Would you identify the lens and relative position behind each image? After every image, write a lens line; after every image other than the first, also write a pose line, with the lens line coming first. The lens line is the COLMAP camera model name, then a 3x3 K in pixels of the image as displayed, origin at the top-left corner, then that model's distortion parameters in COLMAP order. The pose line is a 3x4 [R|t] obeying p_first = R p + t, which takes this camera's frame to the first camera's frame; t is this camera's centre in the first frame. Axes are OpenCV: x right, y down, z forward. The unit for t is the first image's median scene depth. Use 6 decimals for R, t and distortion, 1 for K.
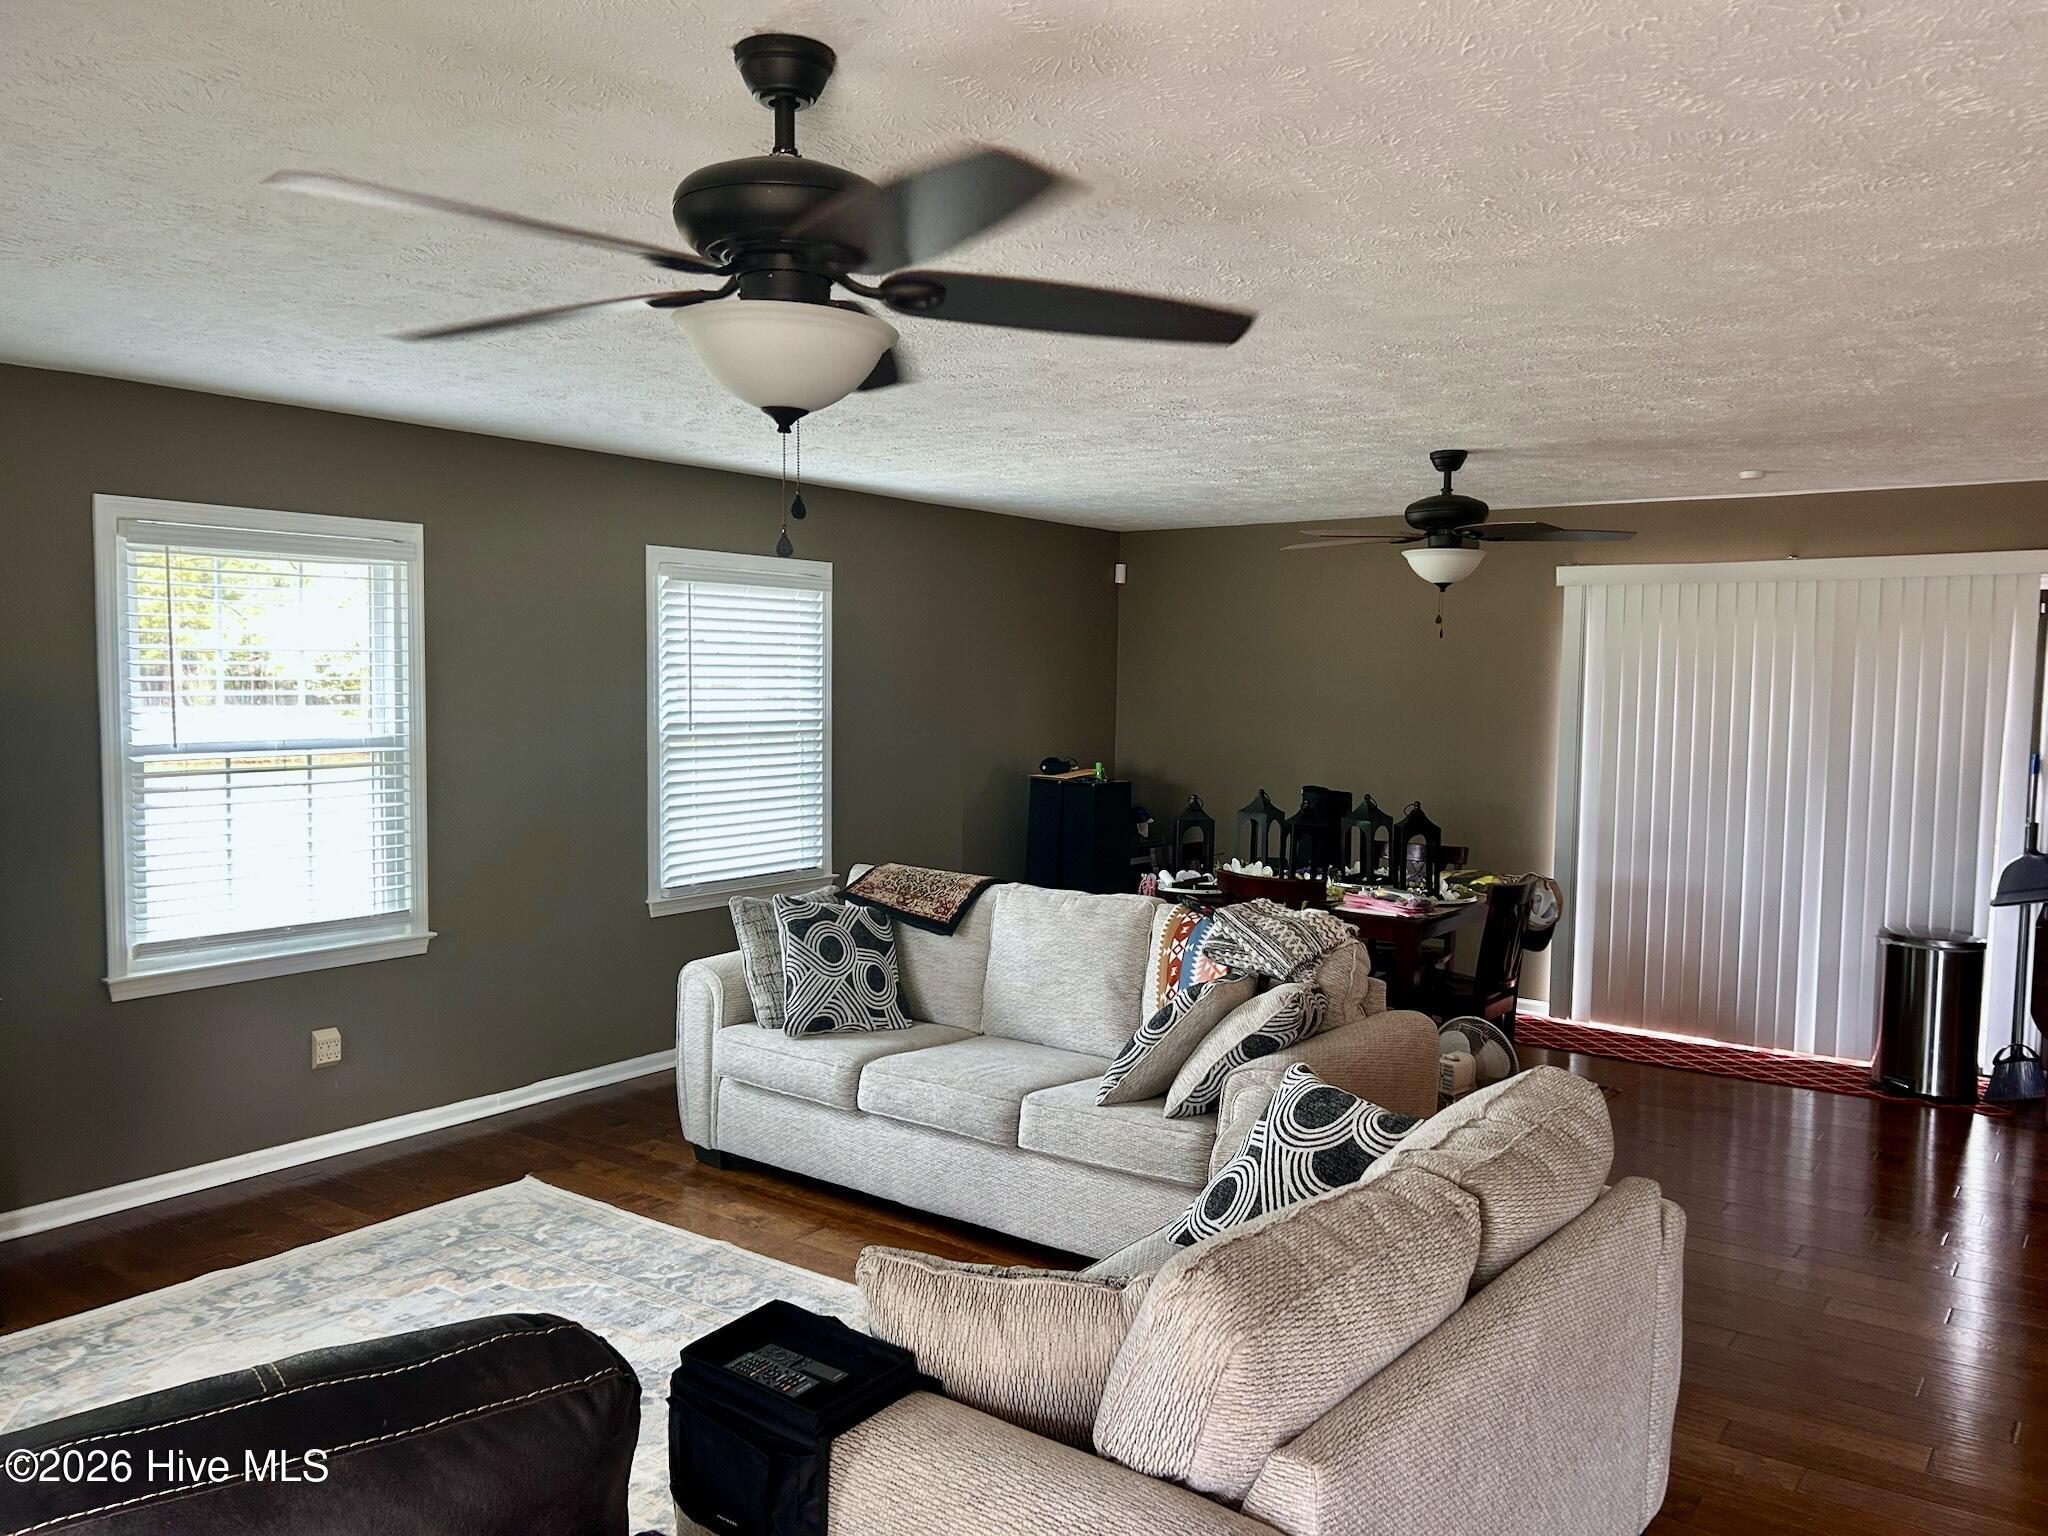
lens RADIAL K [[1556.1, 0, 1026.4], [0, 1556.1, 772.8], [0, 0, 1]] dist [0.048457, -0.053016]
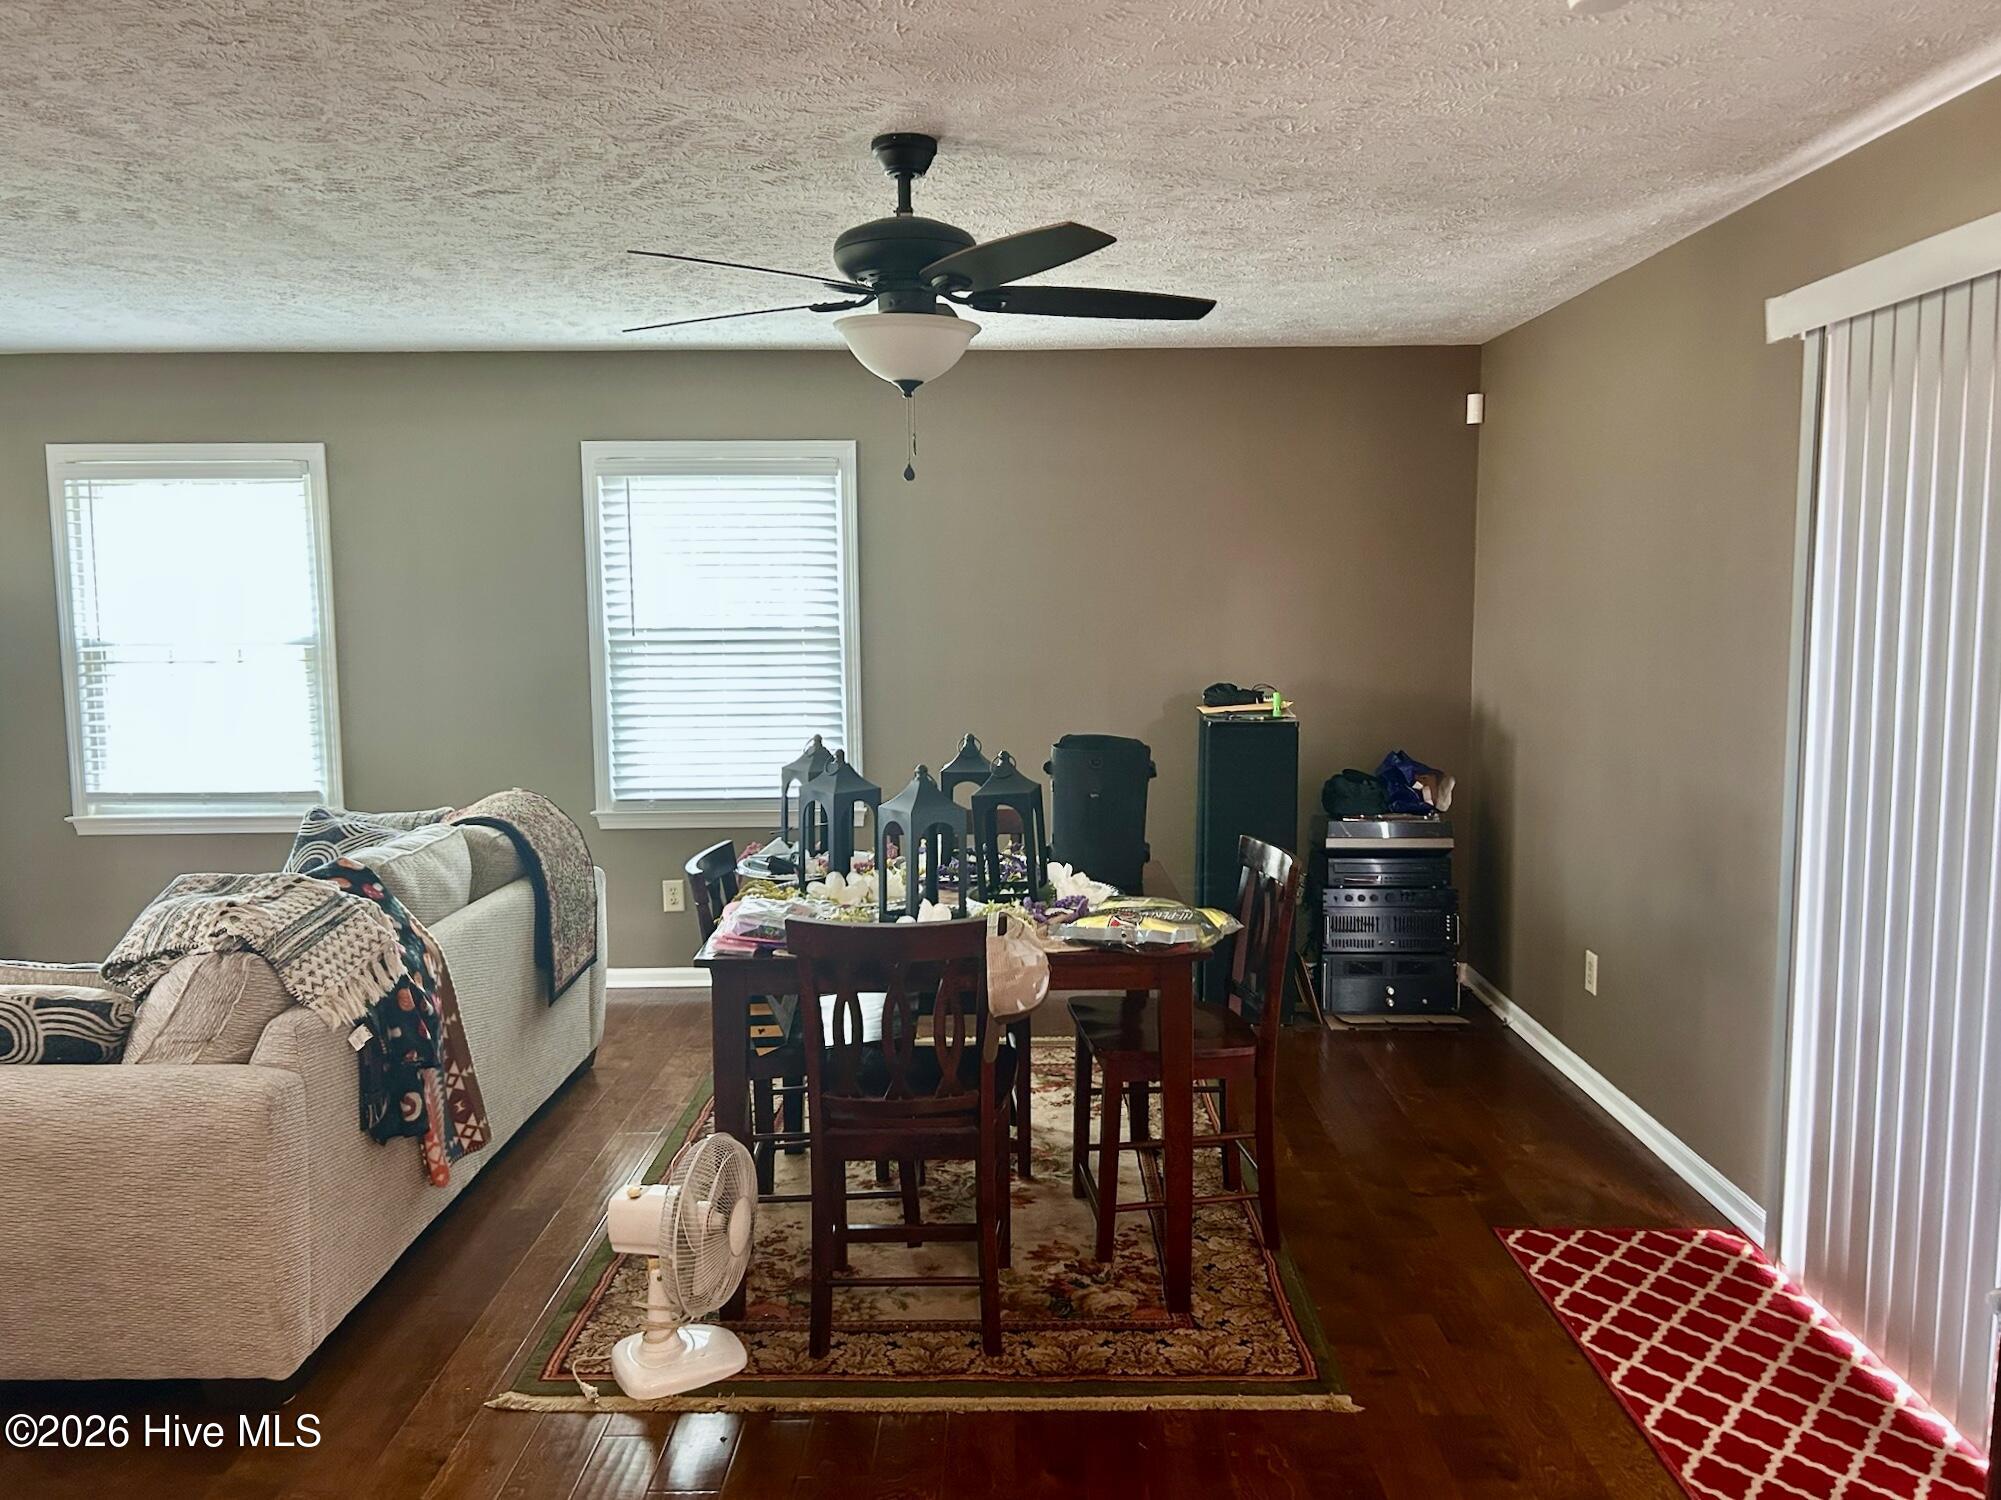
lens RADIAL K [[1520.4, 0, 1075.8], [0, 1520.4, 727.3], [0, 0, 1]] dist [0.048457, -0.053016]
pose [[0.584073, 0.068617, -0.808795, 0.696278], [-0.036777, 0.997634, 0.058080, -0.036190], [0.810867, -0.004178, 0.585215, 0.691423]]
